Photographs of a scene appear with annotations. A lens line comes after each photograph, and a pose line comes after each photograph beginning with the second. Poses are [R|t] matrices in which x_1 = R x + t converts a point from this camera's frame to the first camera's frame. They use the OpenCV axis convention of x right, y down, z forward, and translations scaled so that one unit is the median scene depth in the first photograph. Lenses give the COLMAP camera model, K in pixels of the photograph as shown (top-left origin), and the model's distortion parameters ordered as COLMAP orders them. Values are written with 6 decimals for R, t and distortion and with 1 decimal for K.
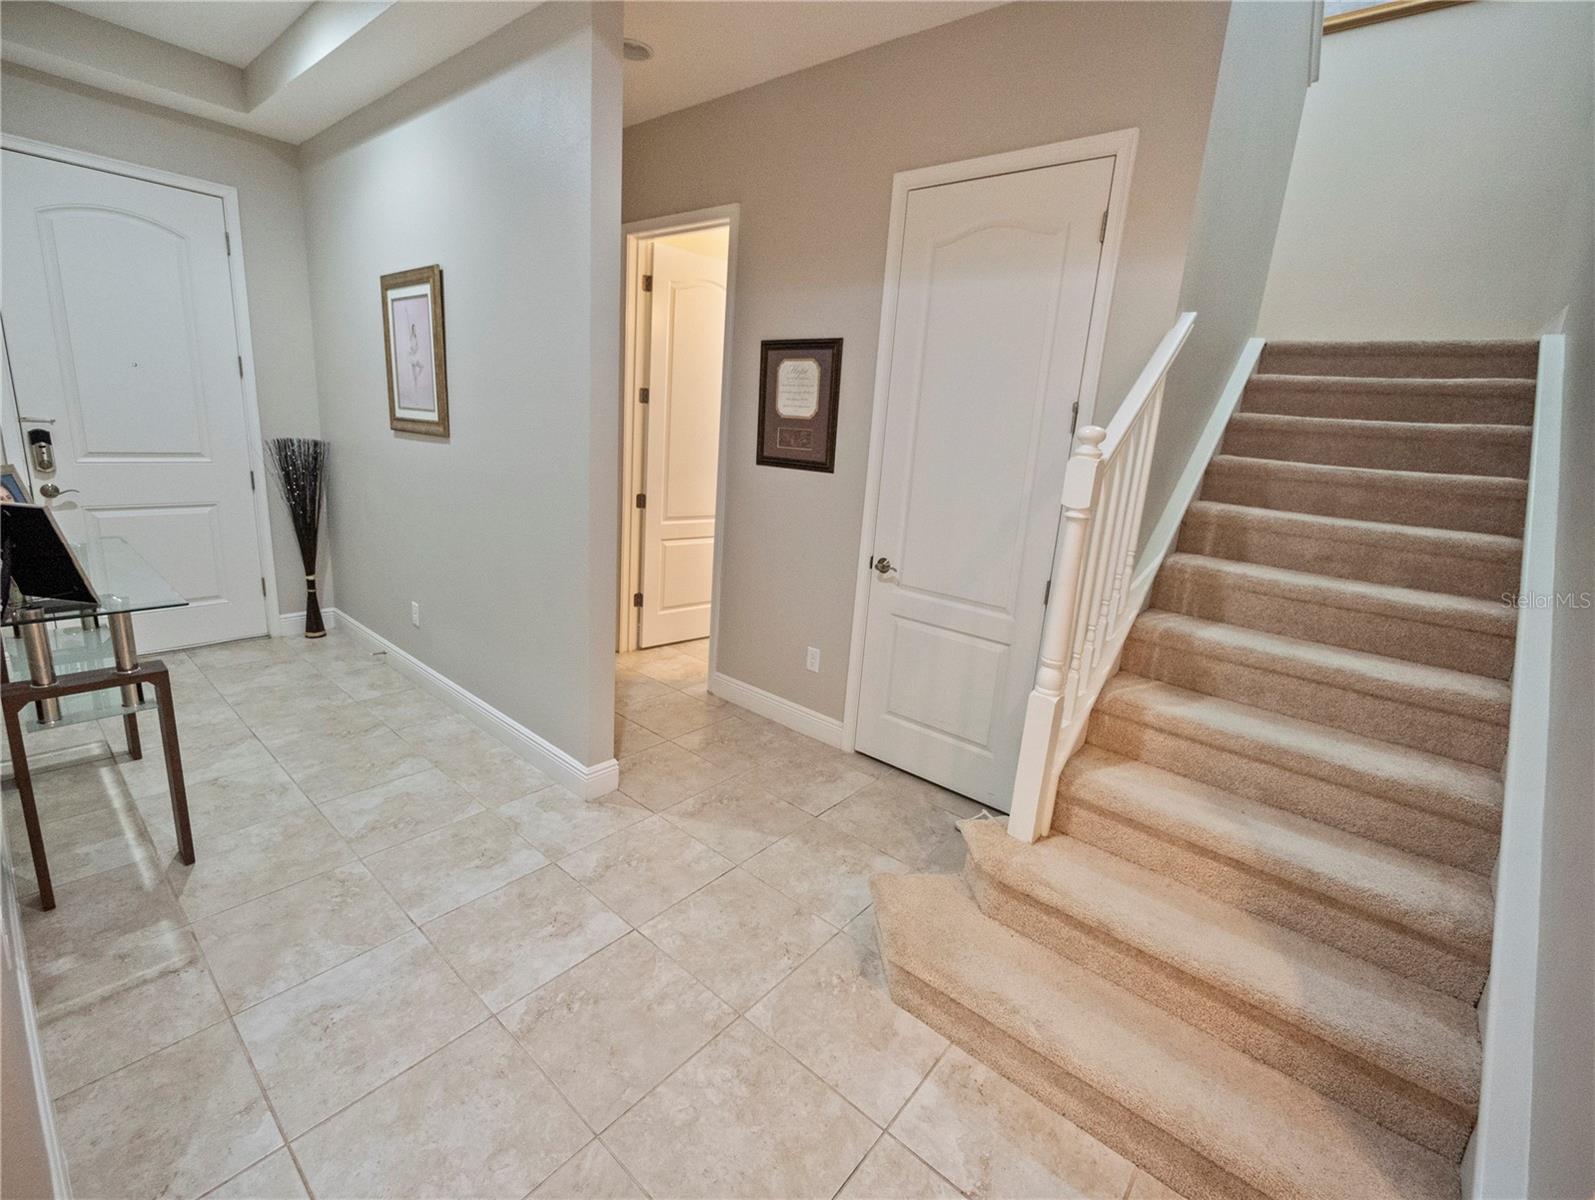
lens RADIAL K [[691.4, 0, 796.3], [0, 691.4, 624.1], [0, 0, 1]] dist [-0.003513, 0.000608]
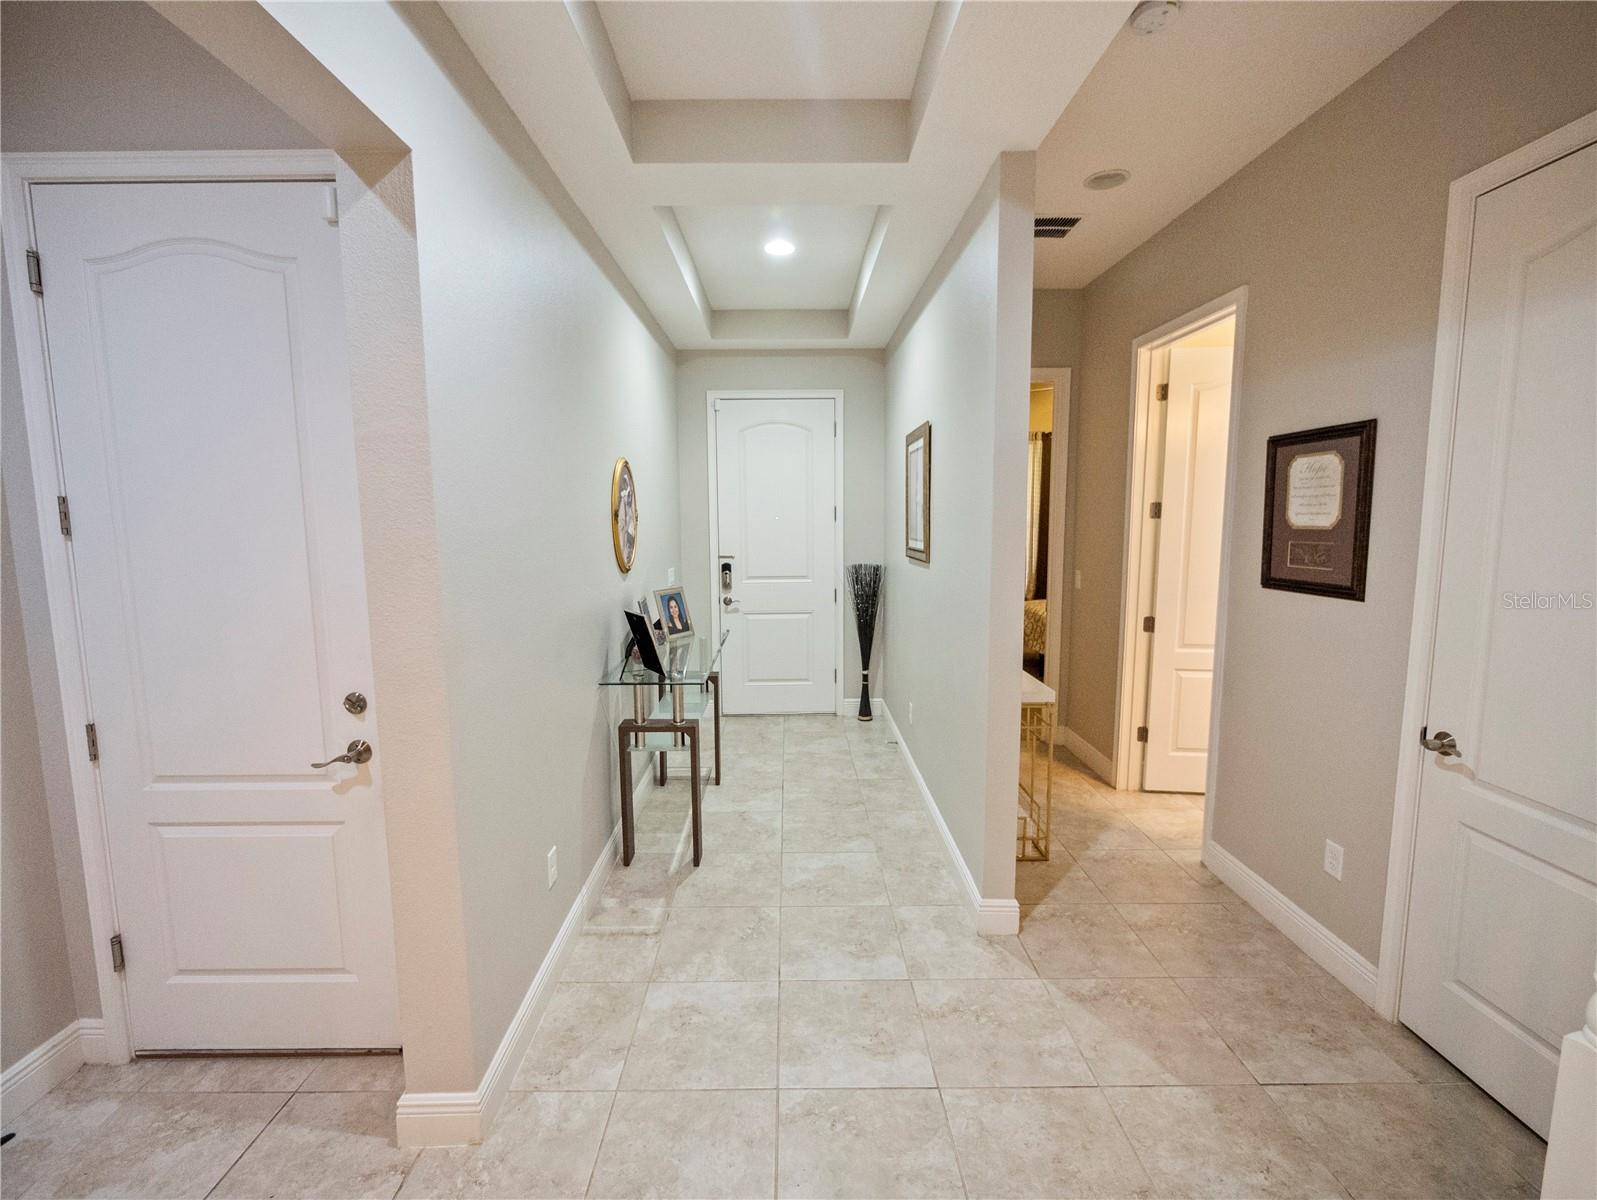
lens RADIAL K [[684.7, 0, 766.5], [0, 684.7, 631.6], [0, 0, 1]] dist [-0.002283, 0.000145]
pose [[0.644124, 0.053689, -0.763035, 0.246430], [-0.165486, 0.983690, -0.070482, -0.047003], [0.746806, 0.171671, 0.642503, 0.123442]]
